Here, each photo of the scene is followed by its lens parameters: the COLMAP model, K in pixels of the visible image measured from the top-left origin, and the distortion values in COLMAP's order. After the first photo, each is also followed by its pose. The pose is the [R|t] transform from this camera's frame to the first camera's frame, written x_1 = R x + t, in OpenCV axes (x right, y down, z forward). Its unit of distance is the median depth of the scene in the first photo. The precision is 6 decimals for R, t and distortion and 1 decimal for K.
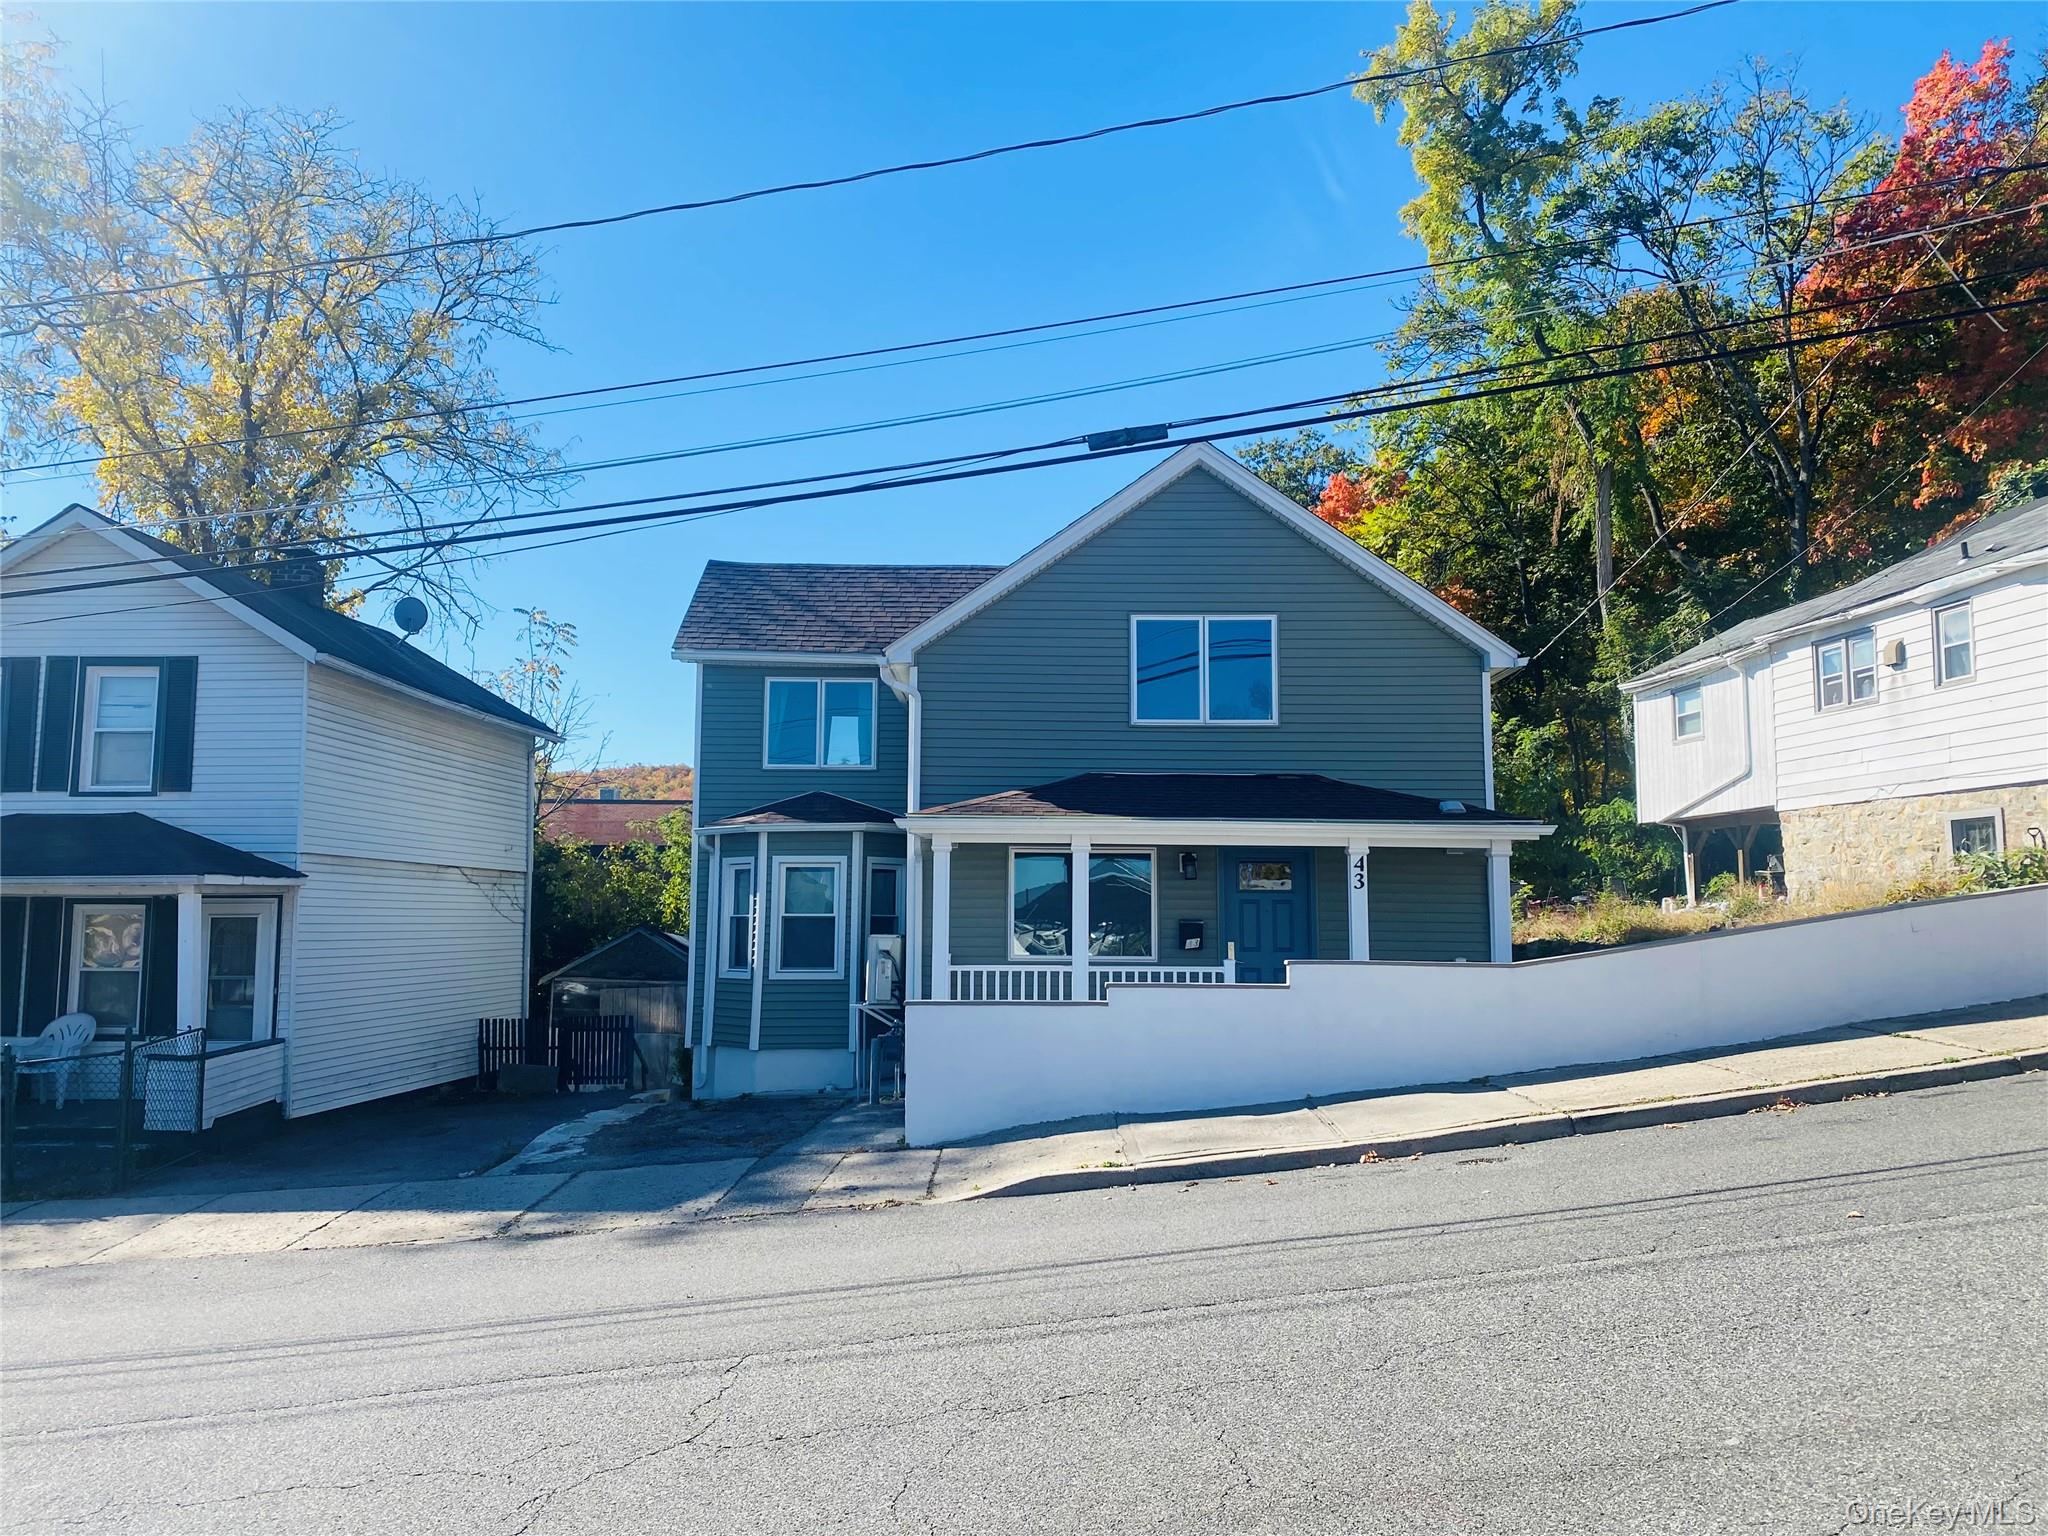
lens RADIAL K [[1564.2, 0, 1024.0], [0, 1564.2, 768.0], [0, 0, 1]] dist [0.085187, -0.001489]
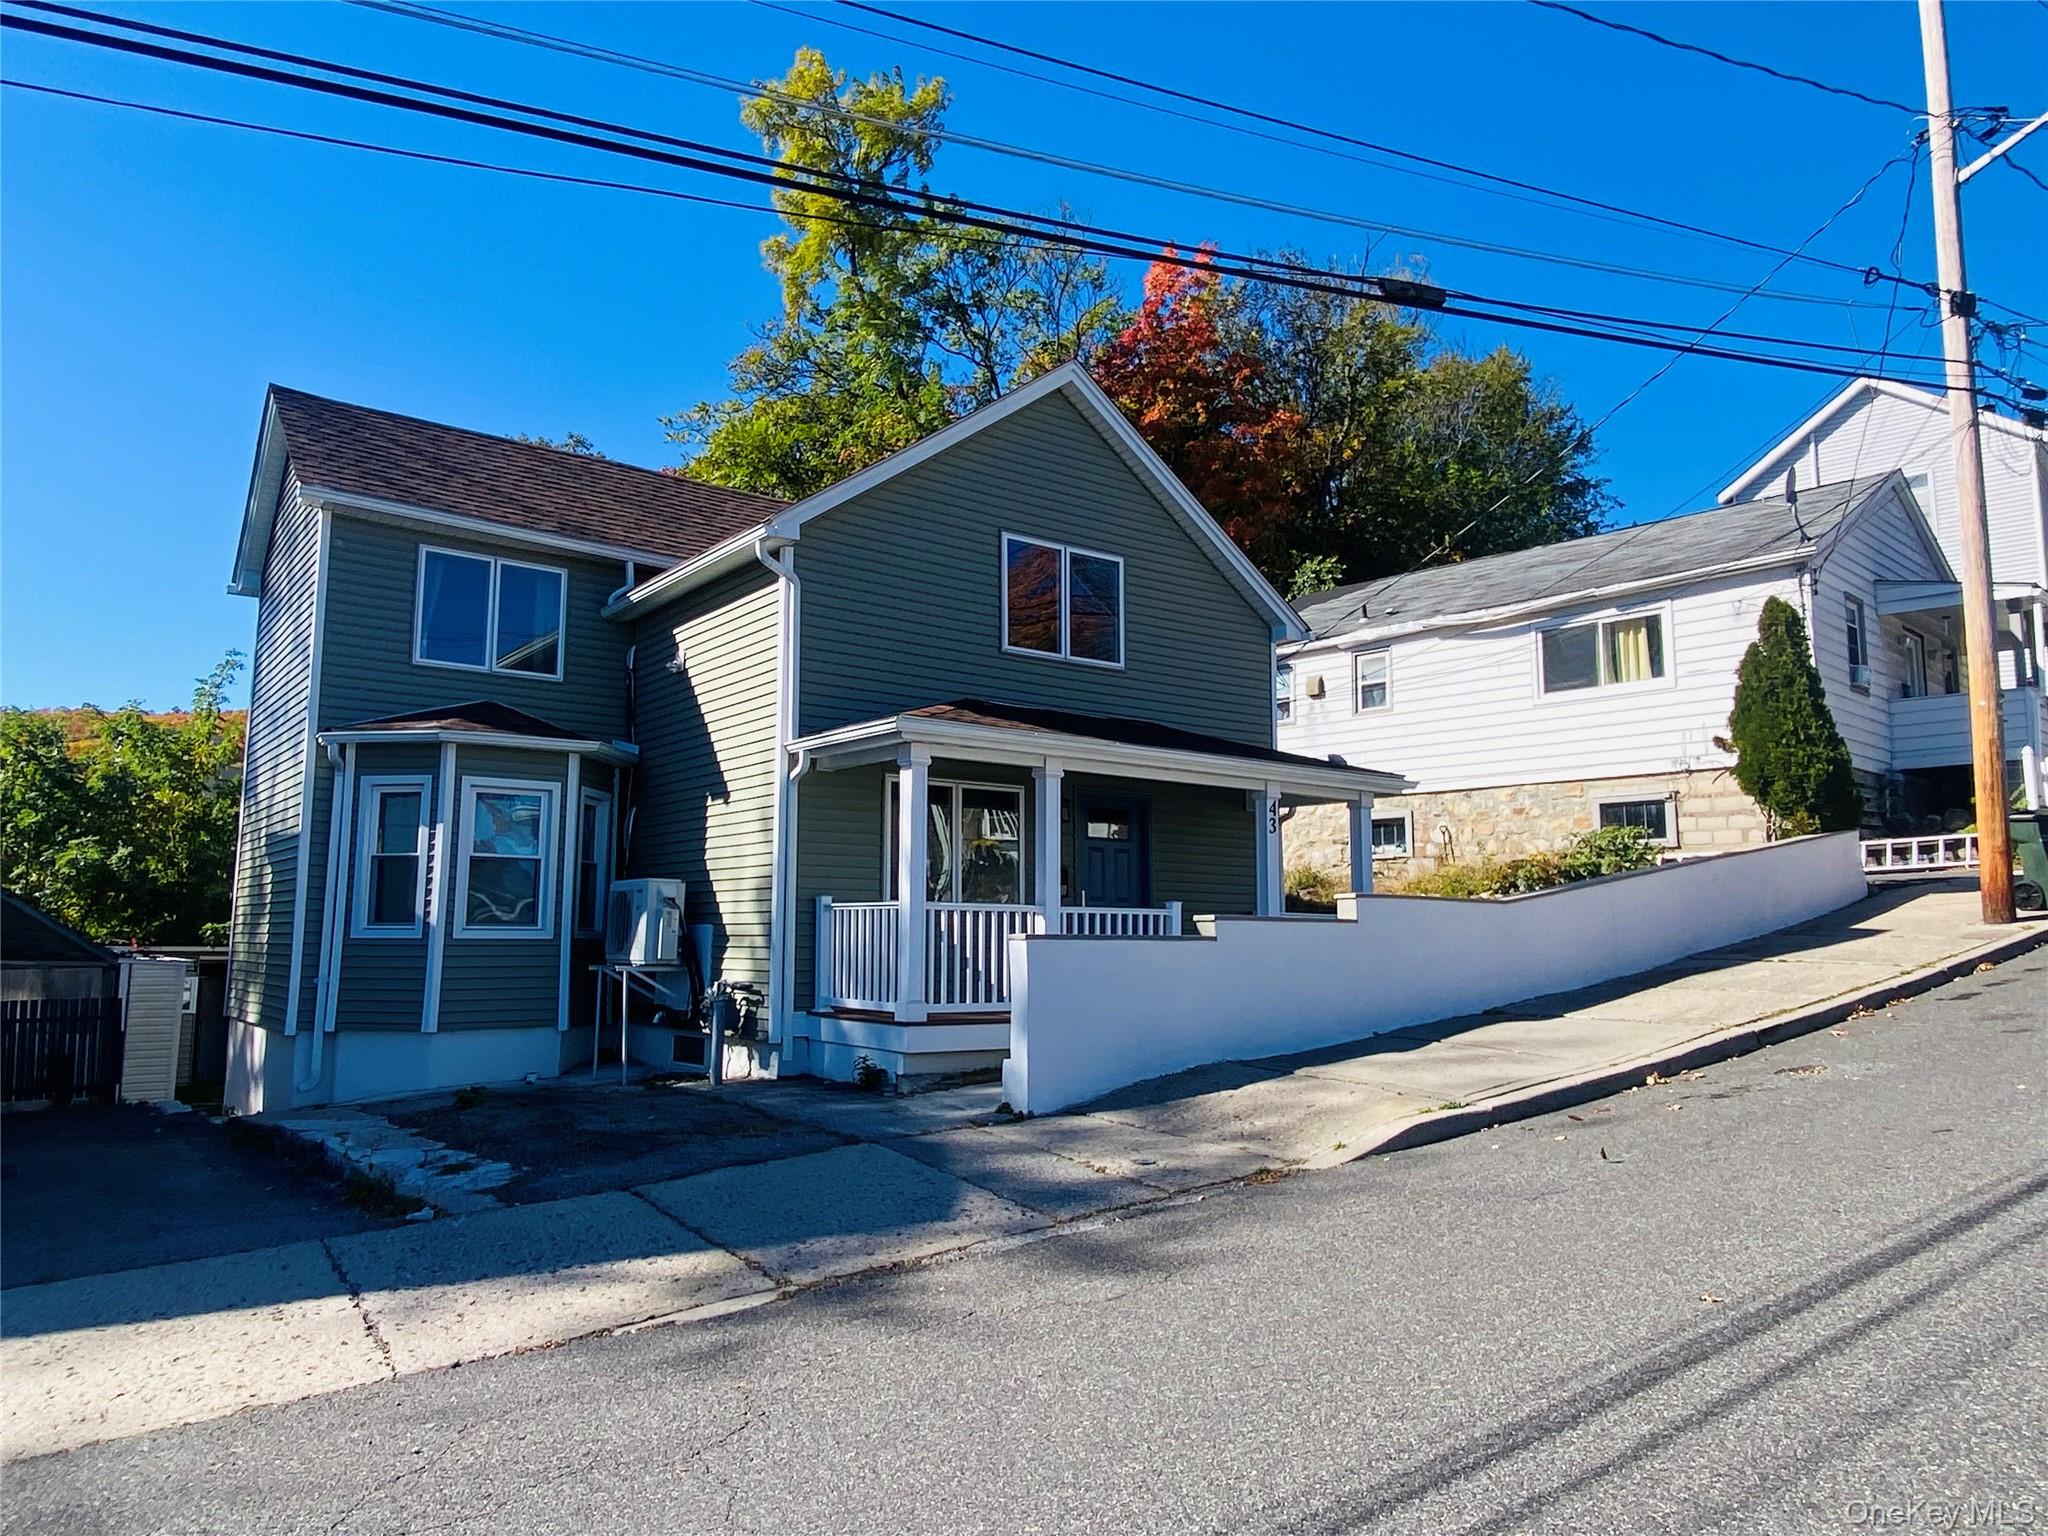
lens RADIAL K [[1414.1, 0, 1024.0], [0, 1414.1, 768.0], [0, 0, 1]] dist [0.075619, -0.002176]
pose [[0.813111, 0.075386, 0.577206, -0.338781], [-0.063406, 0.997149, -0.040912, 0.063417], [-0.578645, -0.003332, 0.815573, 0.278795]]
